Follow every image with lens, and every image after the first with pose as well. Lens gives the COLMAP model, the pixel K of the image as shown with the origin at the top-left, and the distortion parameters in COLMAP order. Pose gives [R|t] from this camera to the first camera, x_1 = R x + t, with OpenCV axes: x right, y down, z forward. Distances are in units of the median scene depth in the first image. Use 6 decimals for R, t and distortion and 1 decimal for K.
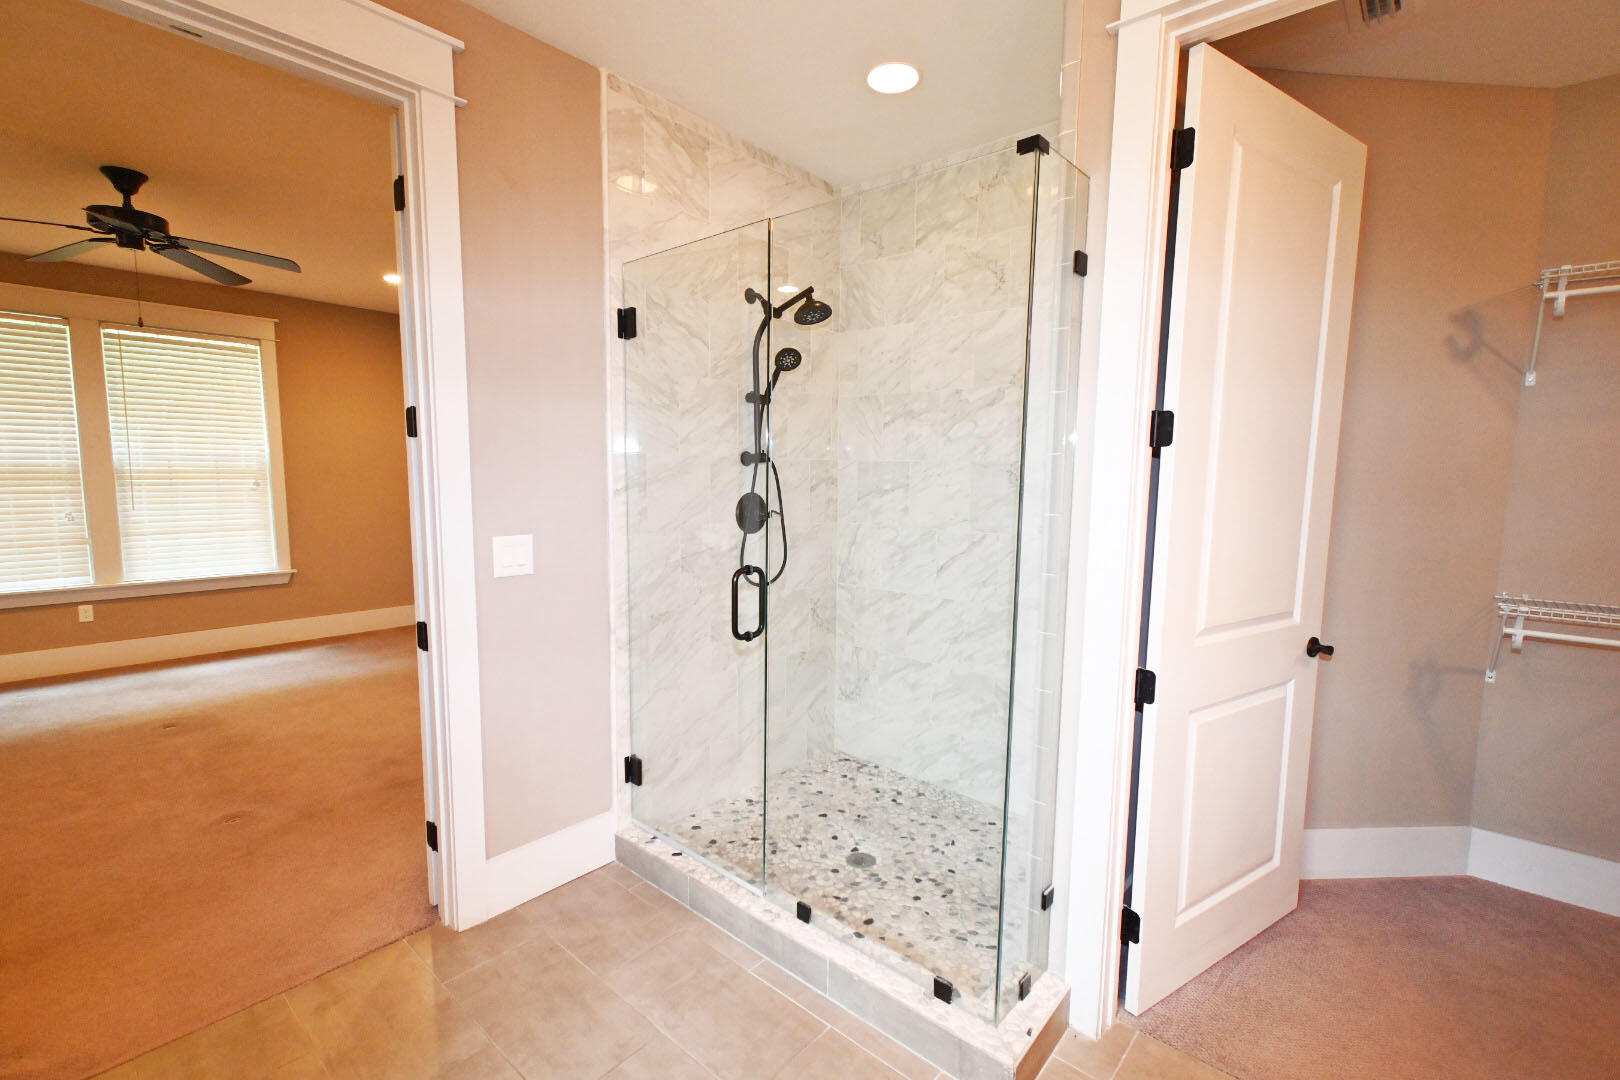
lens RADIAL K [[710.3, 0, 807.2], [0, 710.3, 542.9], [0, 0, 1]] dist [0.008076, -0.004154]
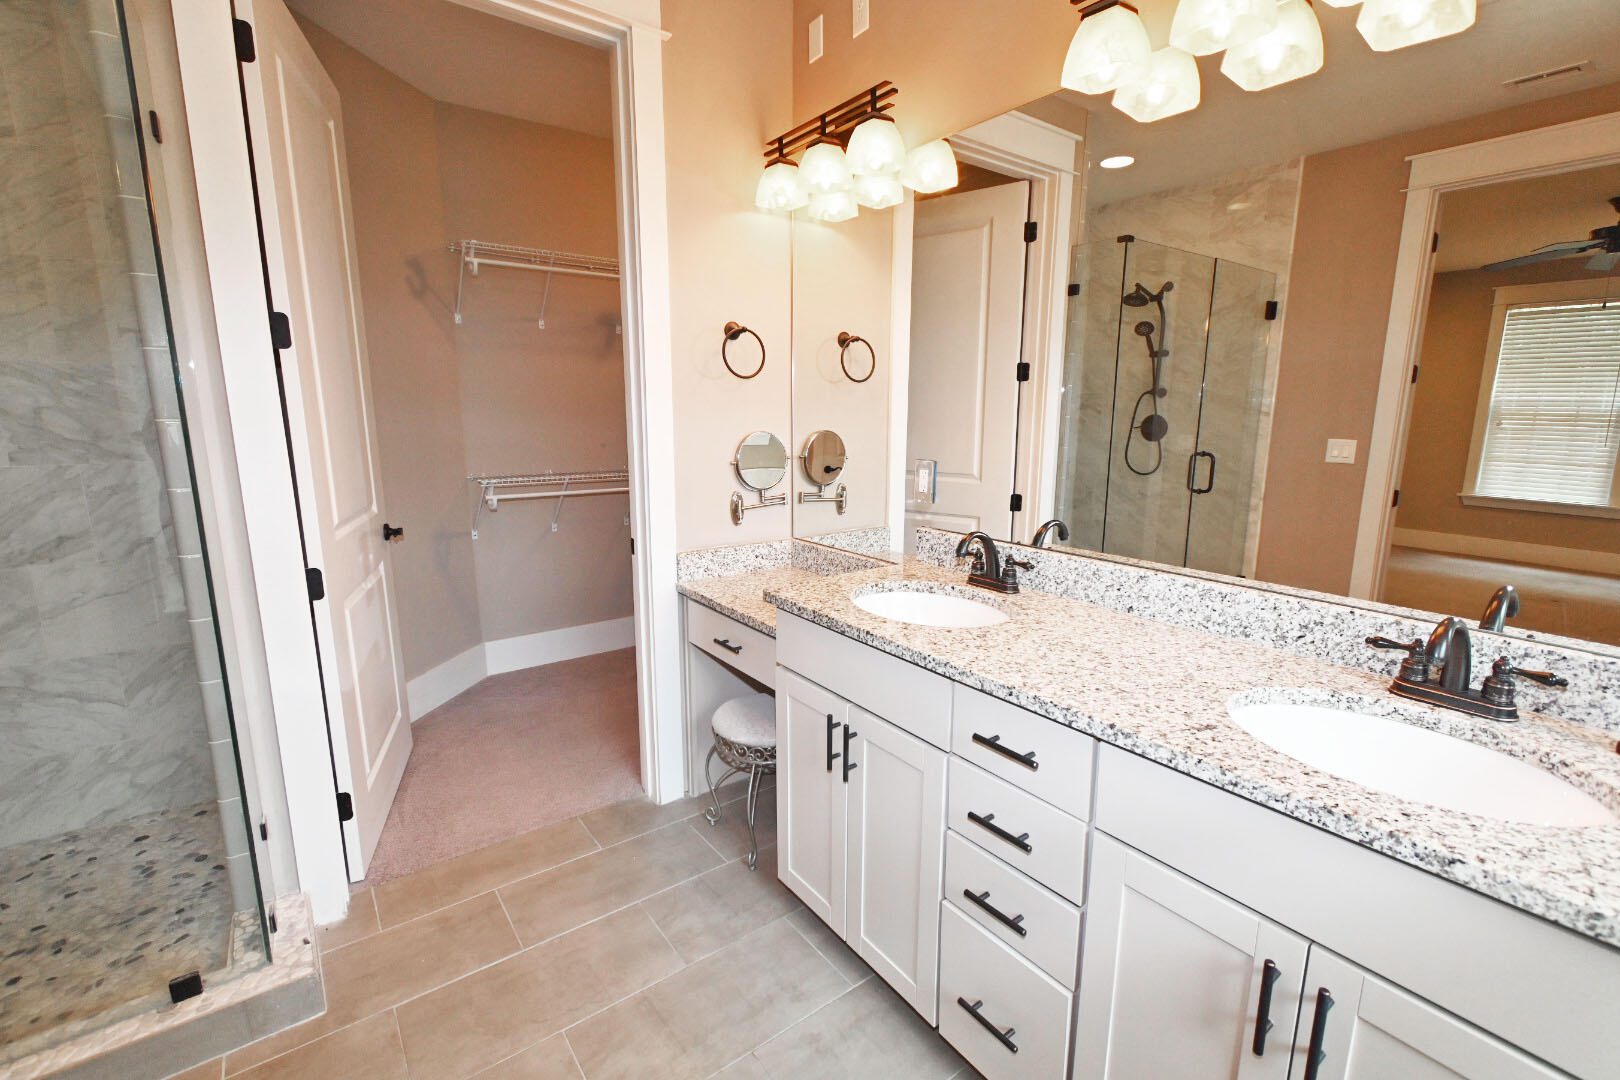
lens RADIAL K [[710.3, 0, 819.1], [0, 710.3, 543.0], [0, 0, 1]] dist [0.008076, -0.004154]
pose [[0.205742, -0.193517, 0.959282, -0.284412], [0.099230, 0.979326, 0.176278, 0.026360], [-0.973562, 0.058922, 0.220691, 0.036207]]
